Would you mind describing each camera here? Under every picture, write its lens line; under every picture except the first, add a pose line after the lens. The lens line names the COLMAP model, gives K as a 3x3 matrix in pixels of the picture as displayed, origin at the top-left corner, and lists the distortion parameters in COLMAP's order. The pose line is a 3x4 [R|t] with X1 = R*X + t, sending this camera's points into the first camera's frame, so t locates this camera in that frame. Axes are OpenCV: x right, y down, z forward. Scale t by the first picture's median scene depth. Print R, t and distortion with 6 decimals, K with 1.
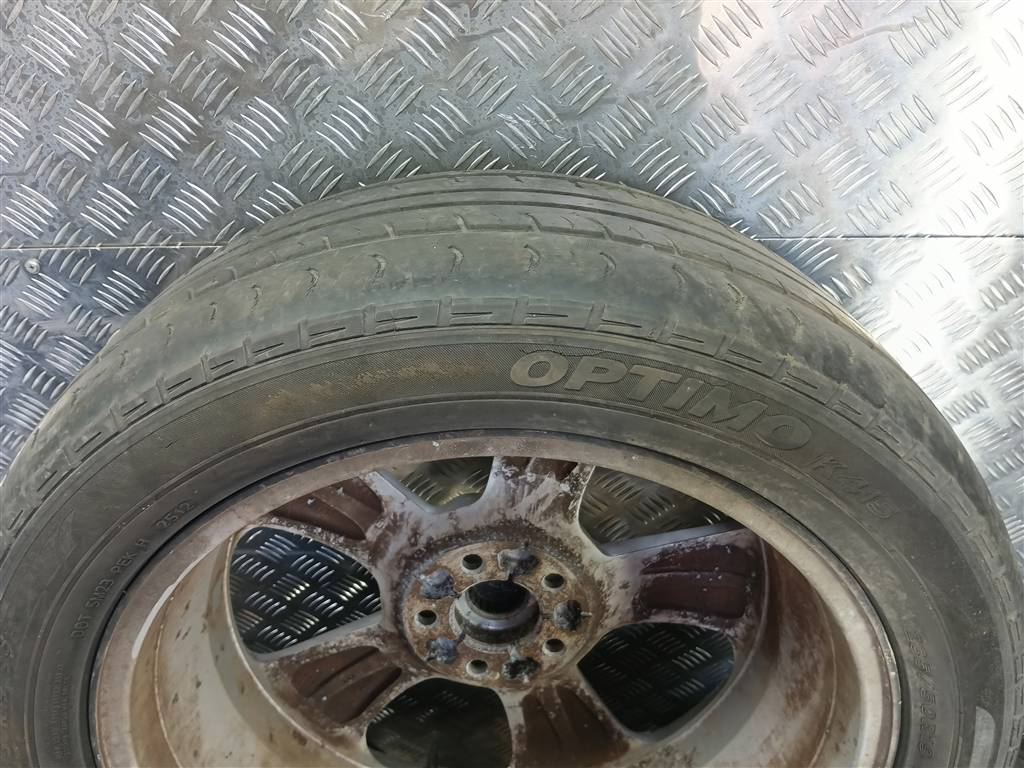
lens RADIAL K [[832.3, 0, 512.0], [0, 832.3, 384.0], [0, 0, 1]] dist [0.073162, -0.161026]
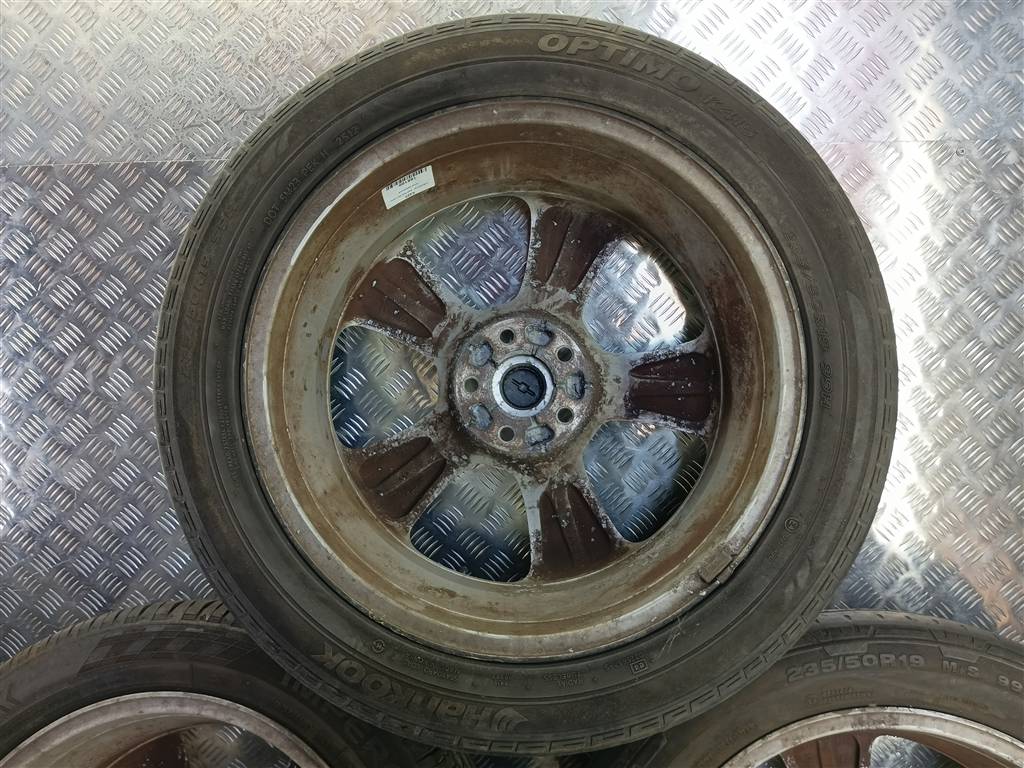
lens RADIAL K [[802.4, 0, 512.0], [0, 802.4, 384.0], [0, 0, 1]] dist [0.064373, -0.154887]
pose [[0.998874, 0.022368, -0.041829, 0.019585], [-0.040319, 0.864912, -0.500302, 0.956646], [0.024988, 0.501425, 0.864840, -0.133676]]
